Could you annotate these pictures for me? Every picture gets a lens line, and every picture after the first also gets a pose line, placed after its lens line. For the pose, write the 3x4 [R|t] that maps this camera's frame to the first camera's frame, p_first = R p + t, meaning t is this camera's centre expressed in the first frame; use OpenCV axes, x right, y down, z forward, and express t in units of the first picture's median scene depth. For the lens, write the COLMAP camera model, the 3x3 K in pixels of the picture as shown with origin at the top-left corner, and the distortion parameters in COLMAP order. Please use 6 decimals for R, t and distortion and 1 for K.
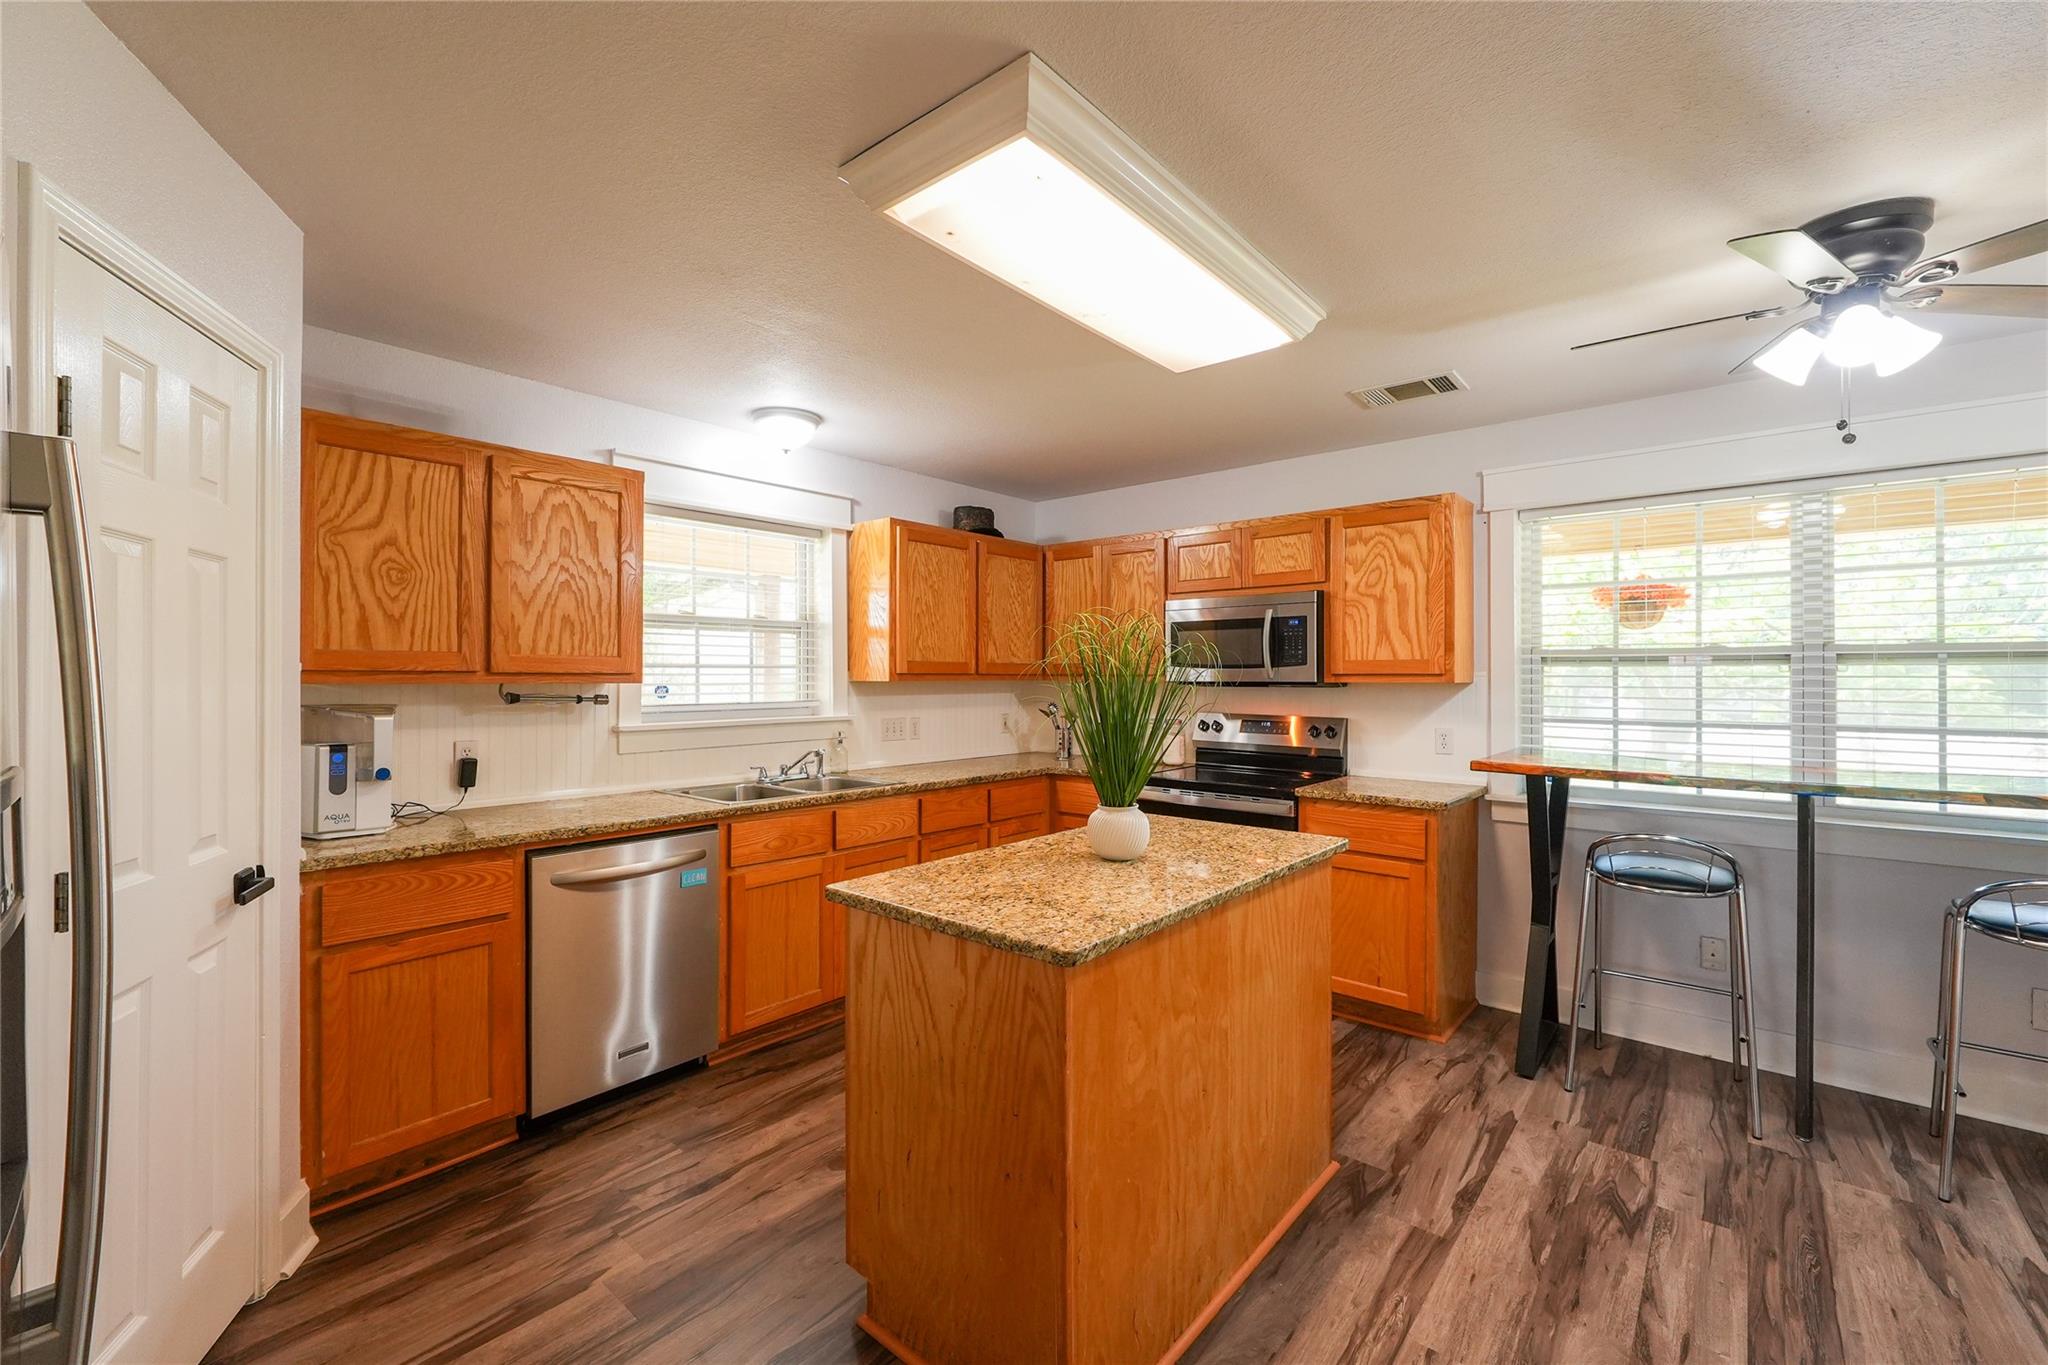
lens RADIAL K [[847.7, 0, 1024.9], [0, 847.7, 673.8], [0, 0, 1]] dist [-0.001819, -0.000593]
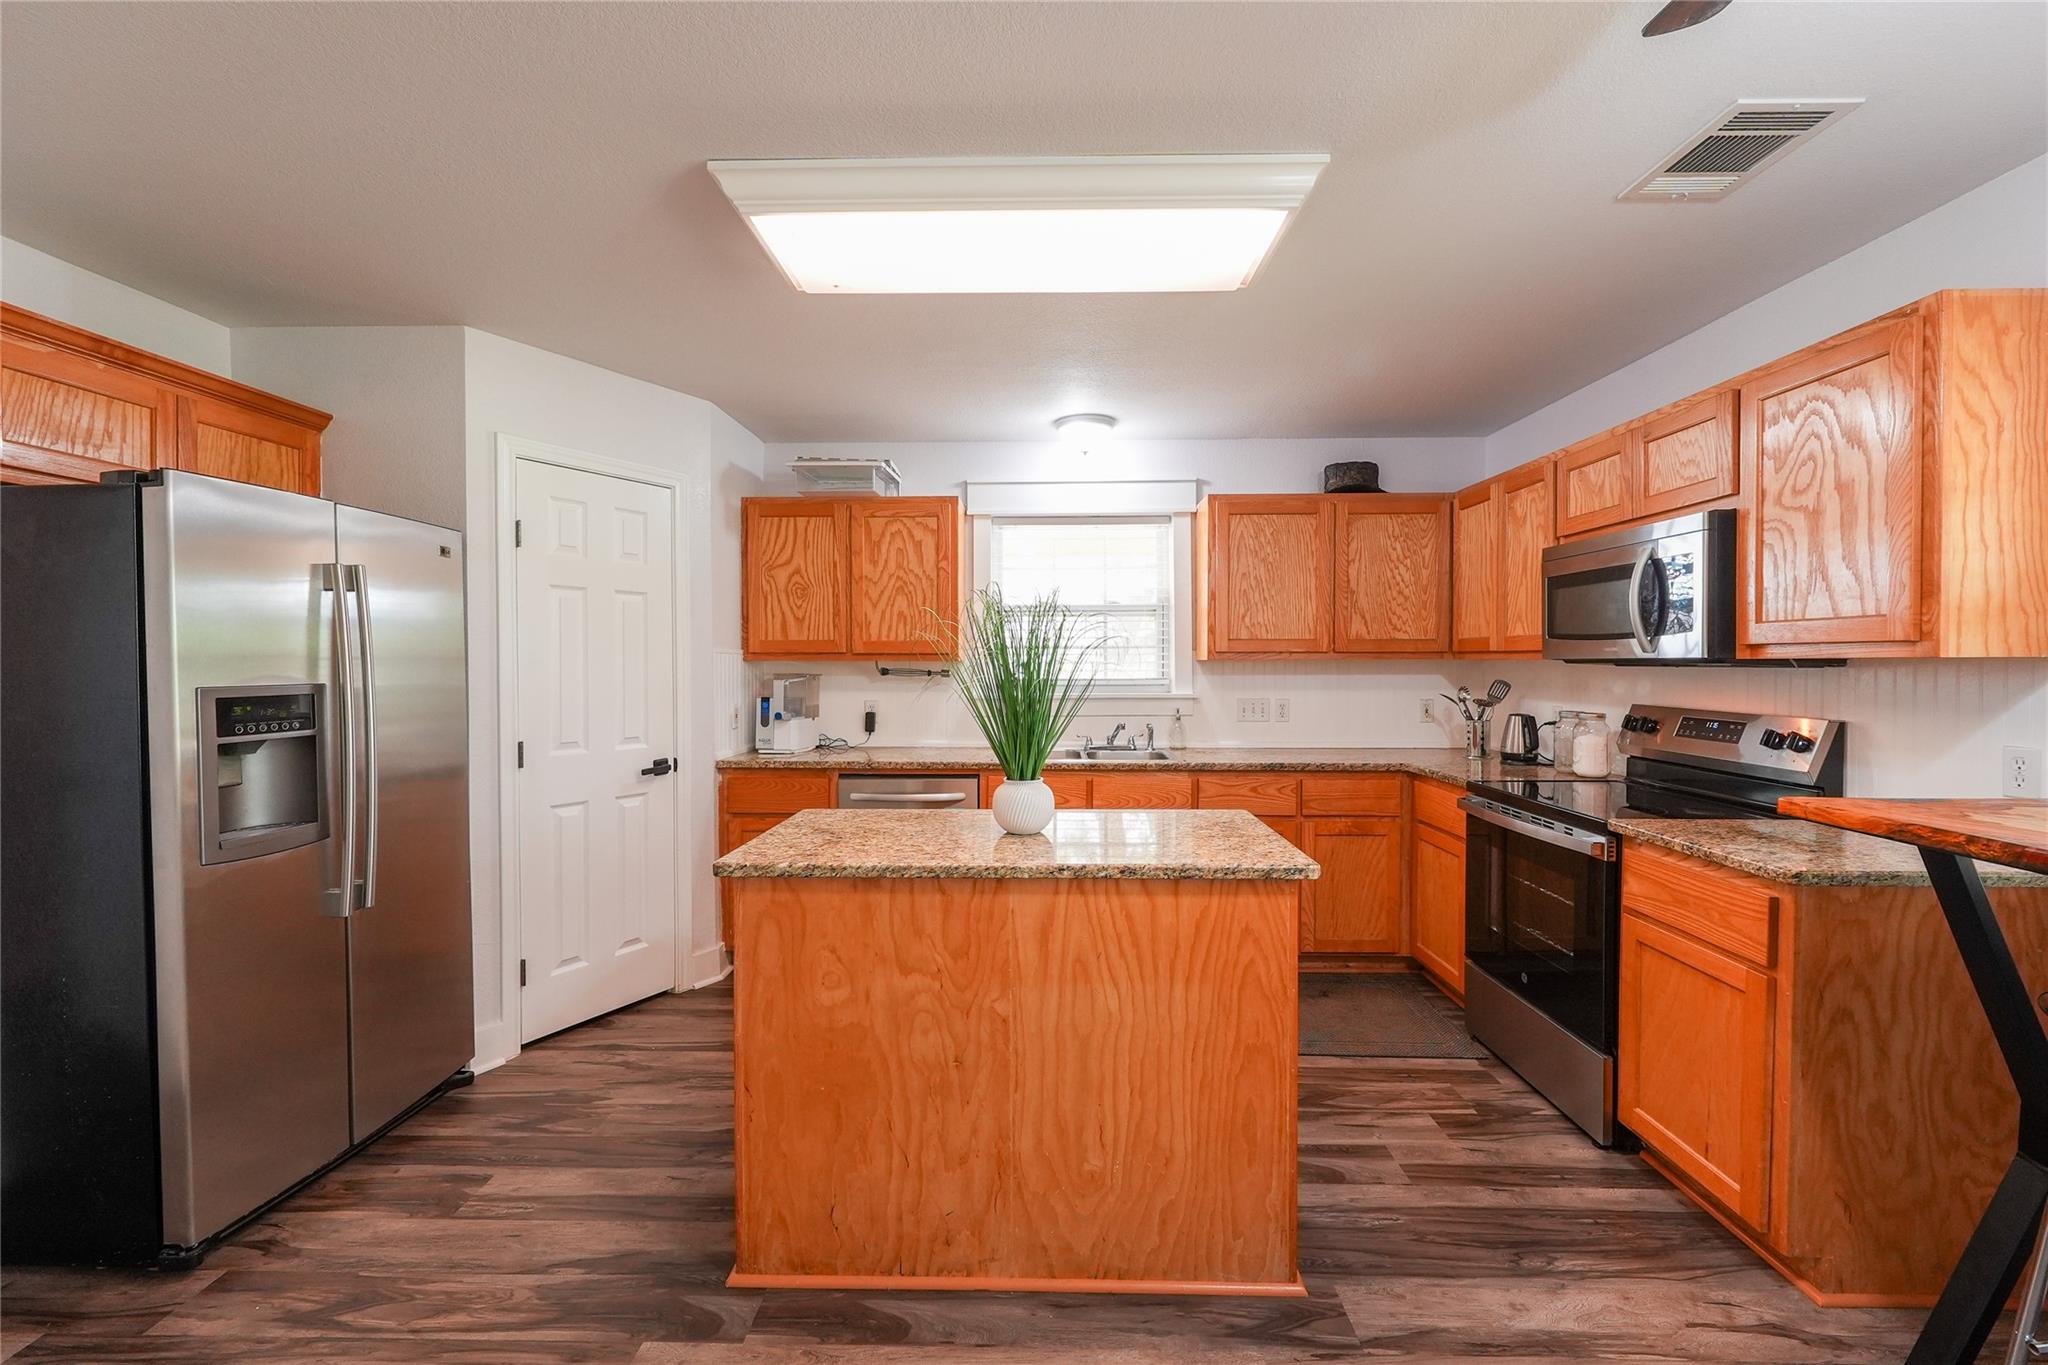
lens RADIAL K [[858.3, 0, 1024.9], [0, 858.3, 675.0], [0, 0, 1]] dist [-0.001156, -0.000198]
pose [[0.629454, 0.010076, -0.776972, 0.591561], [0.004728, 0.999848, 0.016797, 0.010399], [0.777023, -0.014246, 0.629310, 0.243336]]
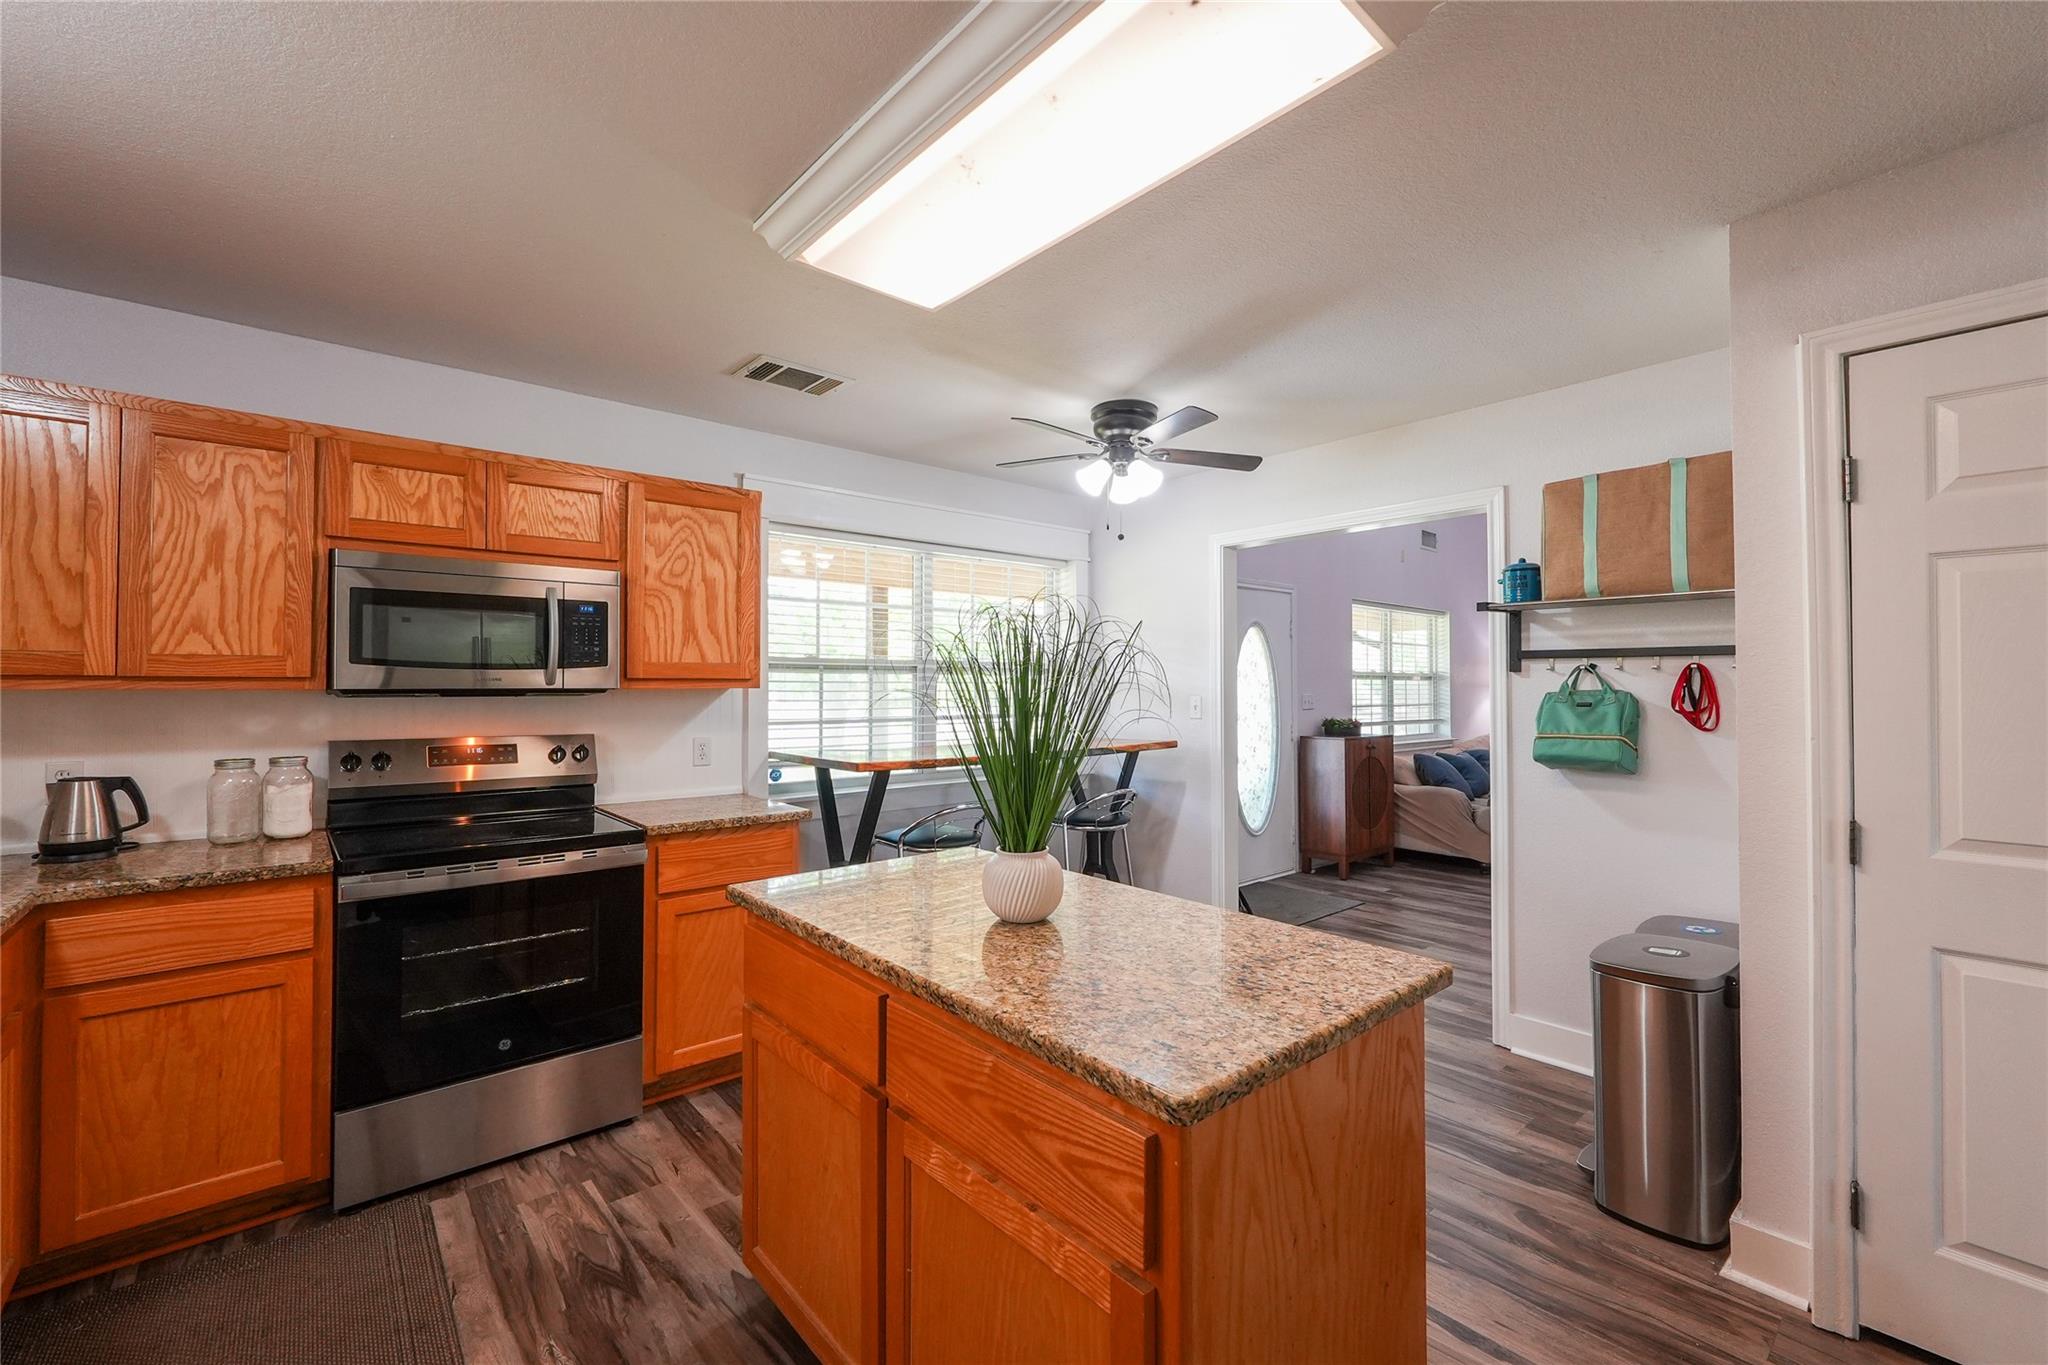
lens RADIAL K [[858.3, 0, 1024.9], [0, 858.3, 675.0], [0, 0, 1]] dist [-0.001156, -0.000198]
pose [[0.148006, 0.009602, 0.988940, -0.435175], [-0.004786, 0.999948, -0.008992, 0.002900], [-0.988975, -0.003402, 0.148044, 0.585687]]
